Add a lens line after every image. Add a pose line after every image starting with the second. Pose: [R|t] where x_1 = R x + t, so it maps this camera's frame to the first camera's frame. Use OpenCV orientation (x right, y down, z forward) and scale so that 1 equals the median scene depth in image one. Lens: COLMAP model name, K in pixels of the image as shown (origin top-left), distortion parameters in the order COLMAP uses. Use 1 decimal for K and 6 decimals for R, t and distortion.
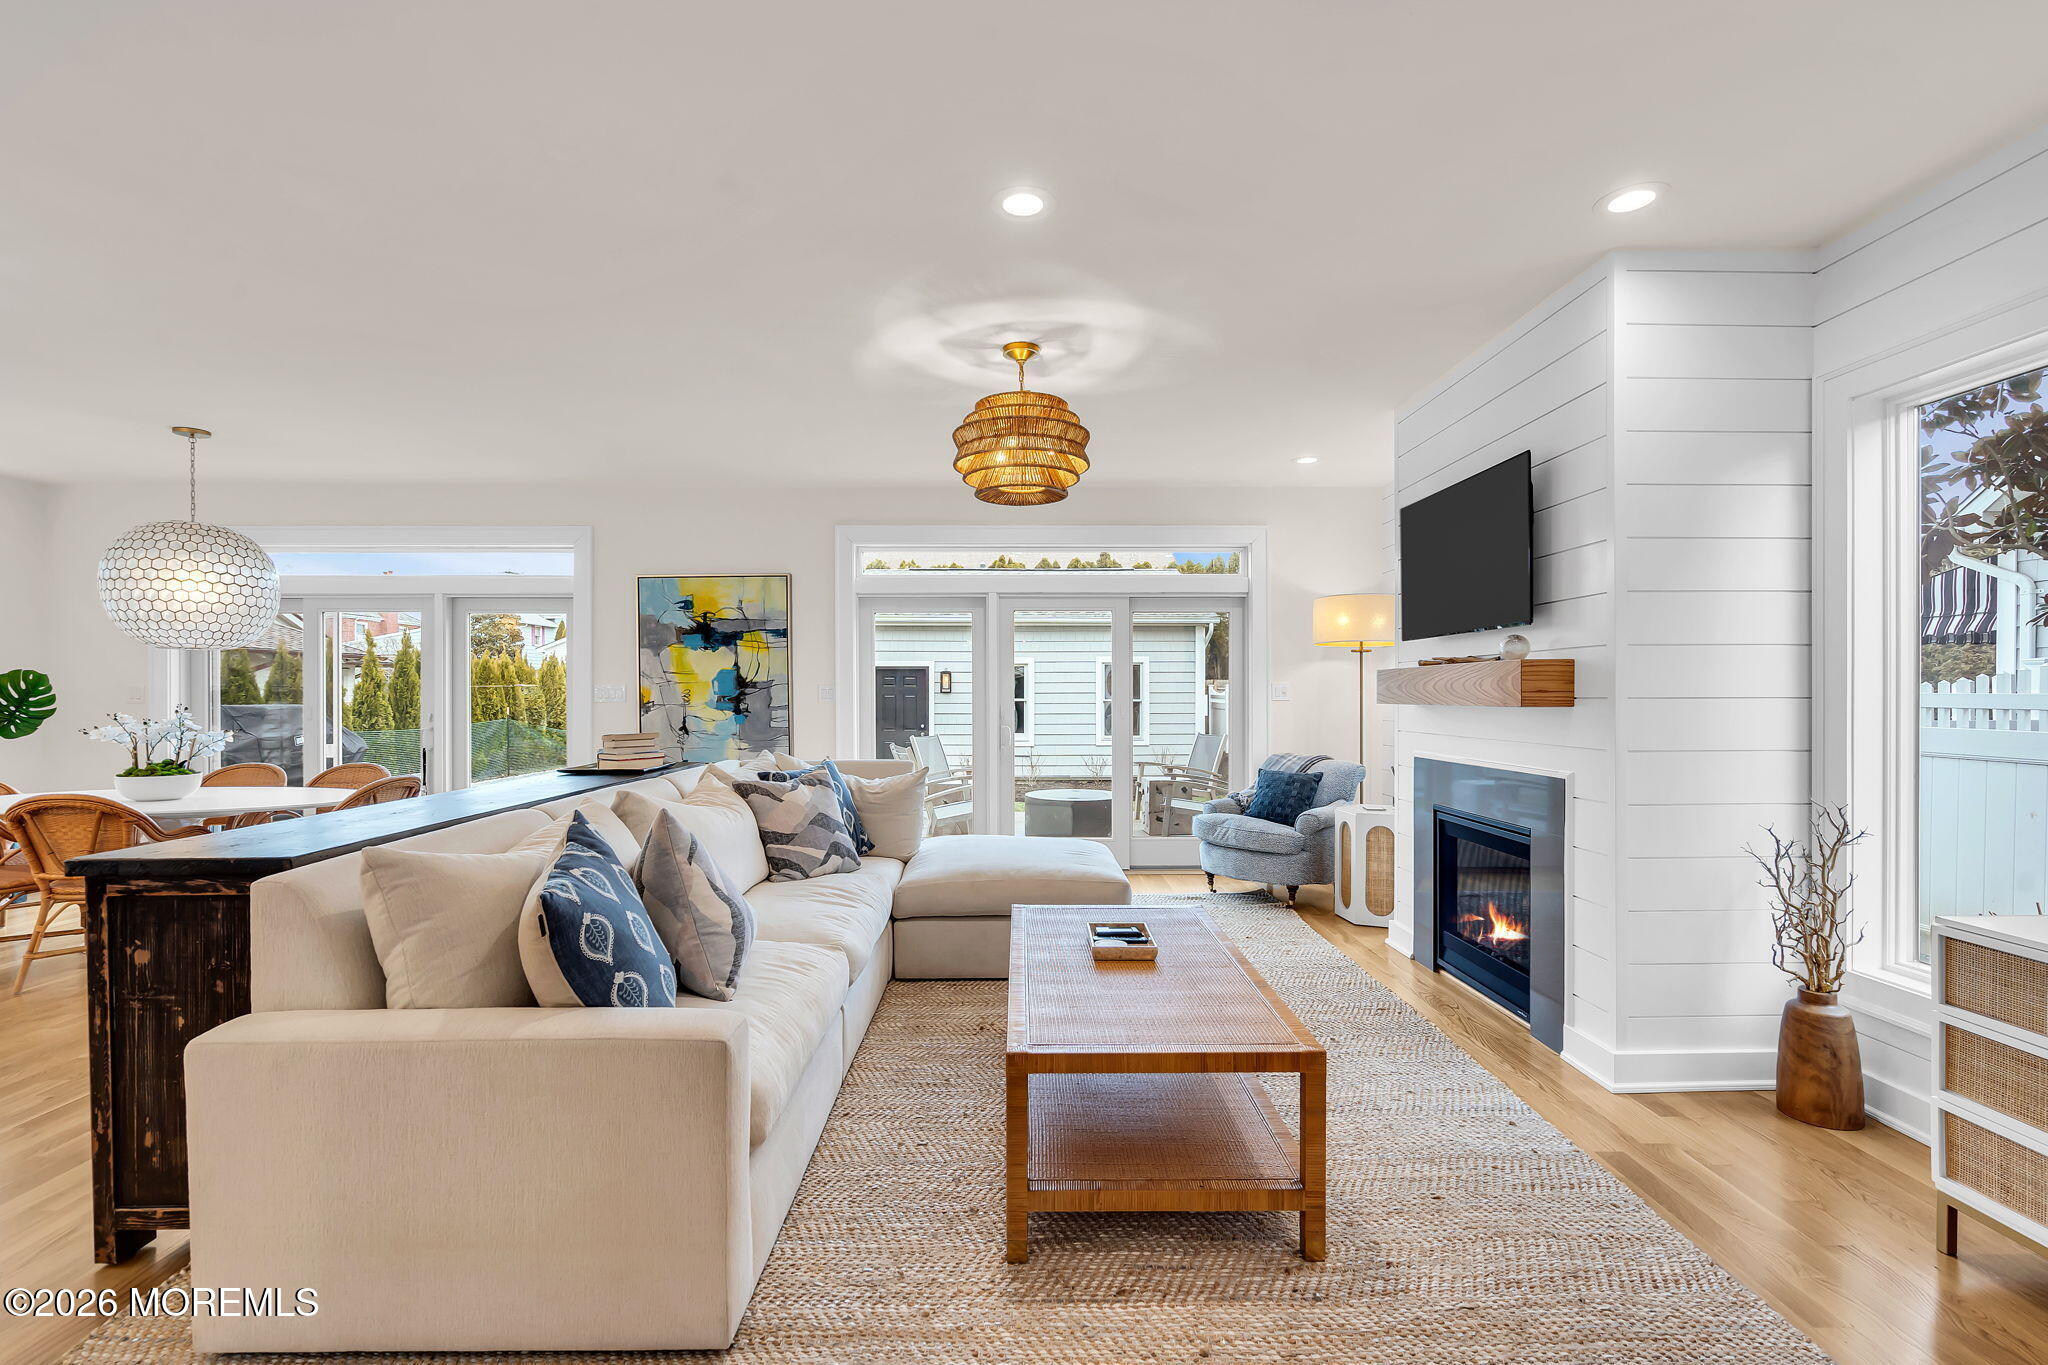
lens RADIAL K [[922.9, 0, 1024.6], [0, 922.9, 697.0], [0, 0, 1]] dist [-0.004588, 0.001511]
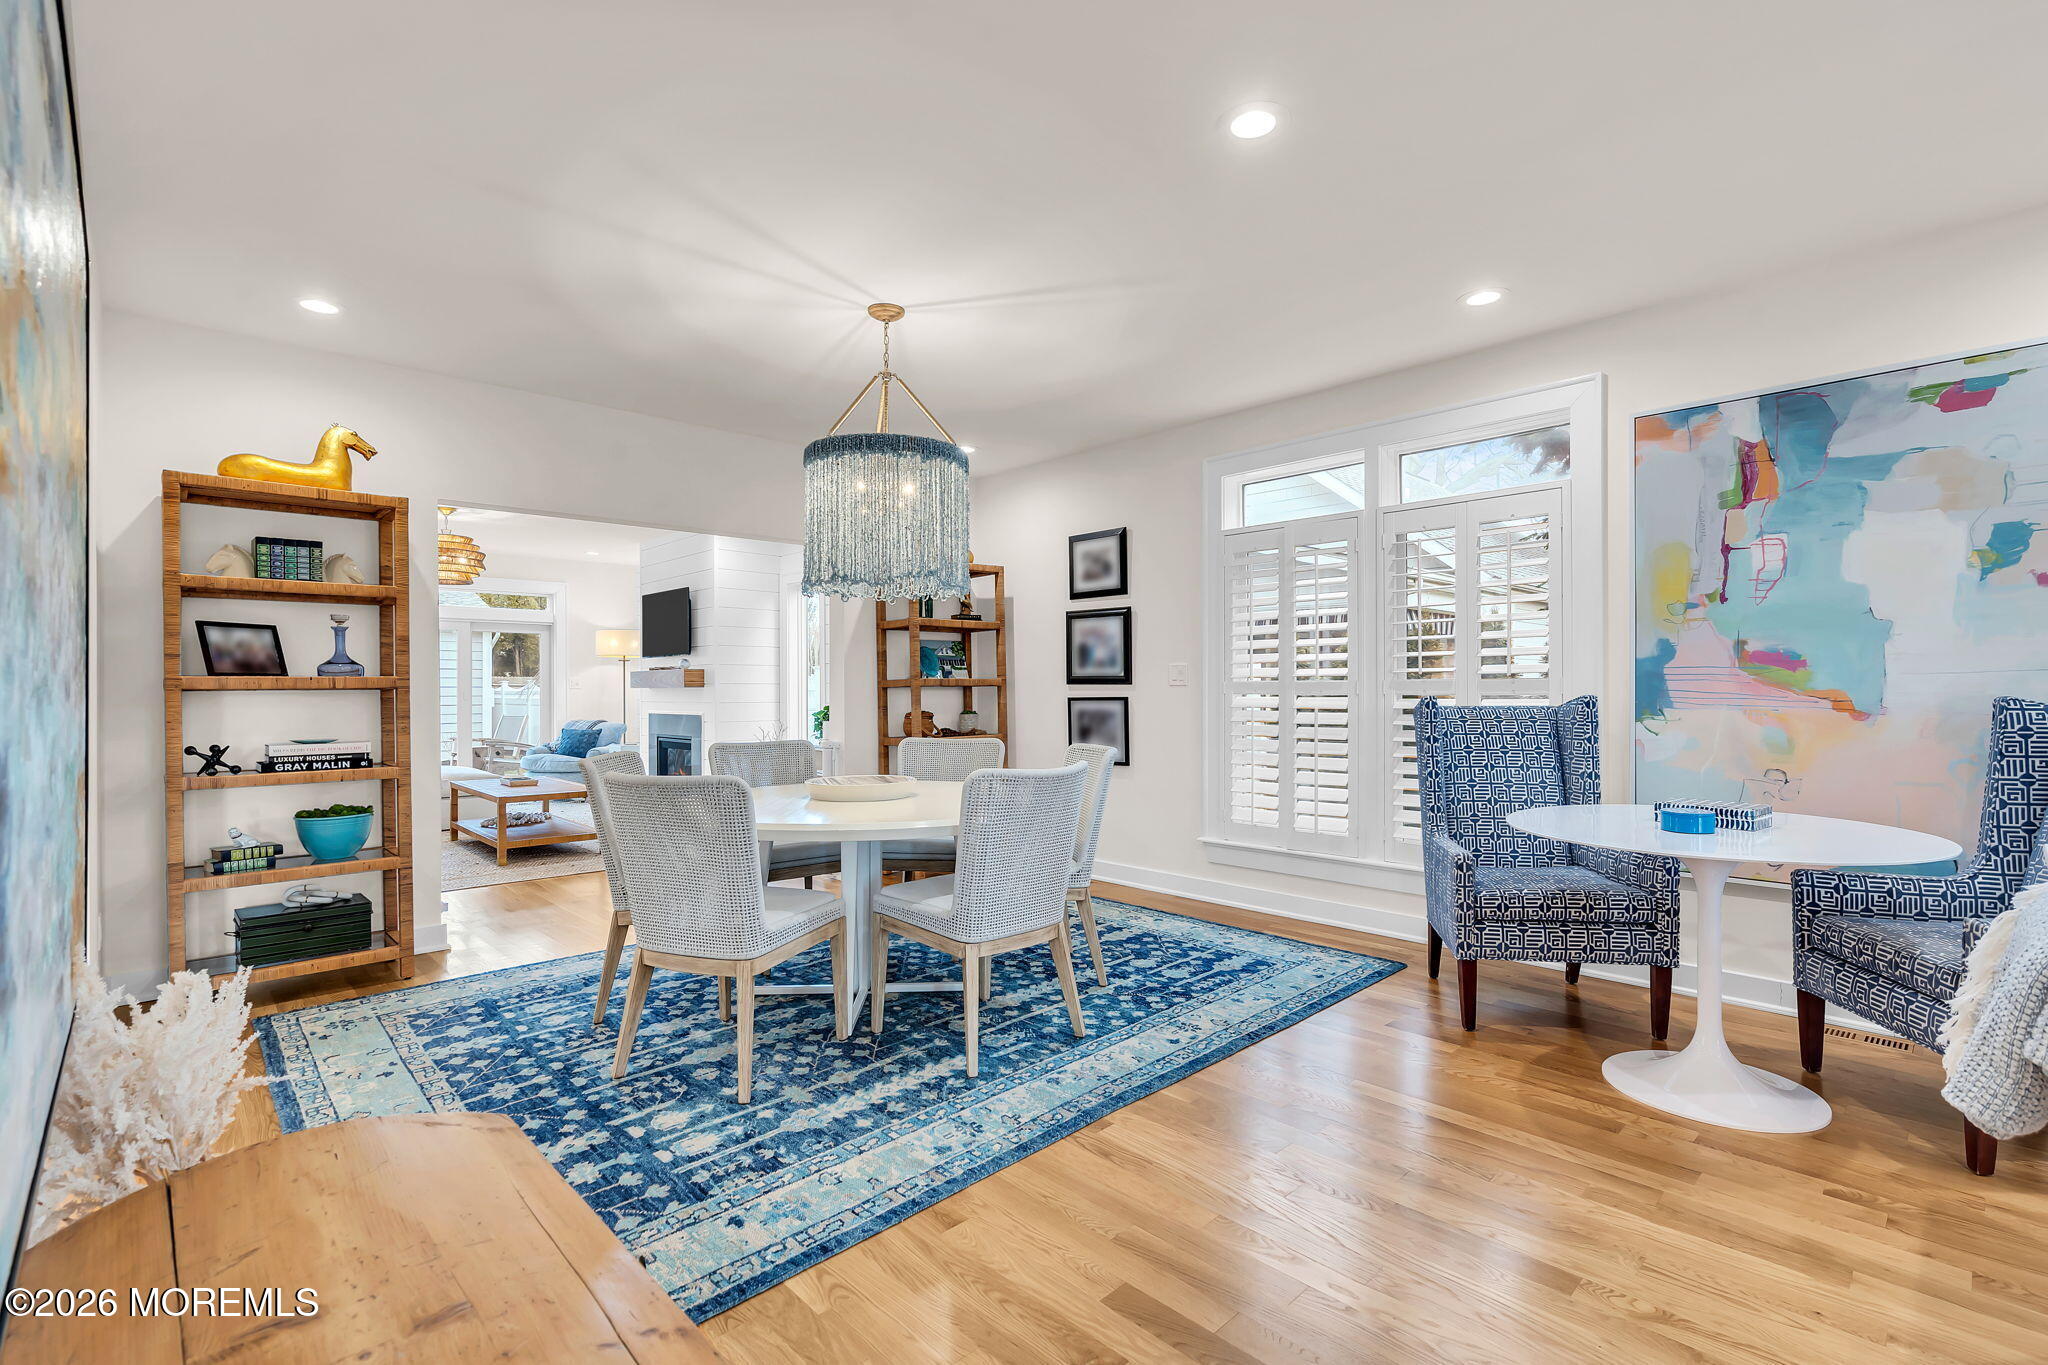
lens RADIAL K [[922.9, 0, 1024.6], [0, 922.9, 697.0], [0, 0, 1]] dist [-0.004588, 0.001511]
pose [[0.732192, -0.003474, 0.681089, -0.297330], [0.002023, 0.999994, 0.002926, 0.018142], [-0.681095, -0.000765, 0.732195, -0.876406]]
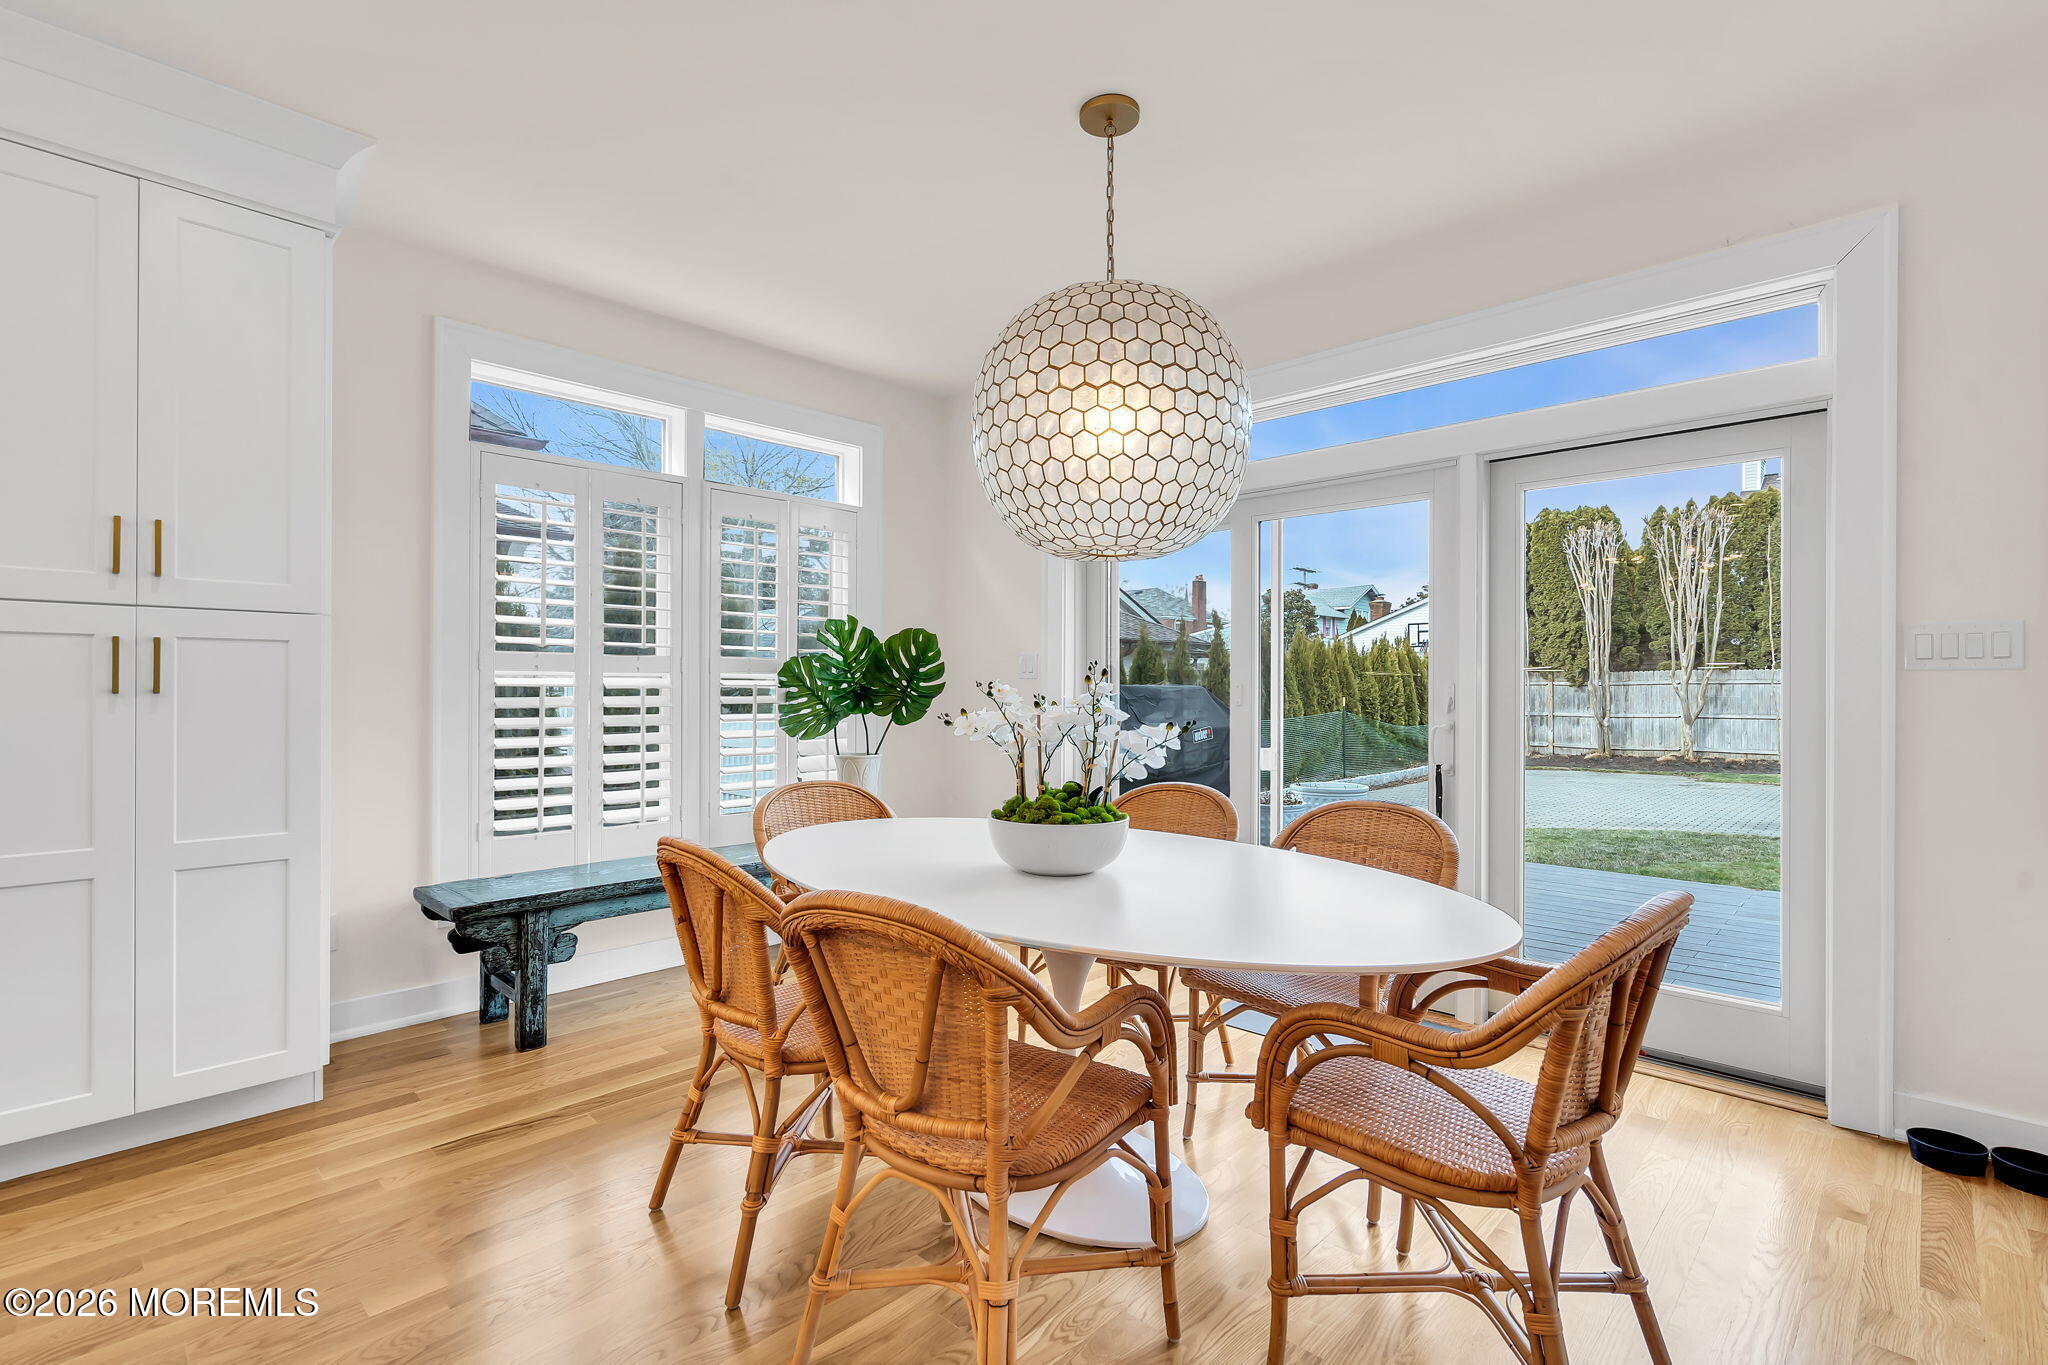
lens RADIAL K [[949.8, 0, 1030.7], [0, 949.8, 700.5], [0, 0, 1]] dist [-0.000895, 0.001632]
pose [[0.717236, 0.011924, -0.696728, -0.509982], [-0.005316, 0.999918, 0.011641, 0.017044], [0.696810, -0.004646, 0.717241, 0.534449]]
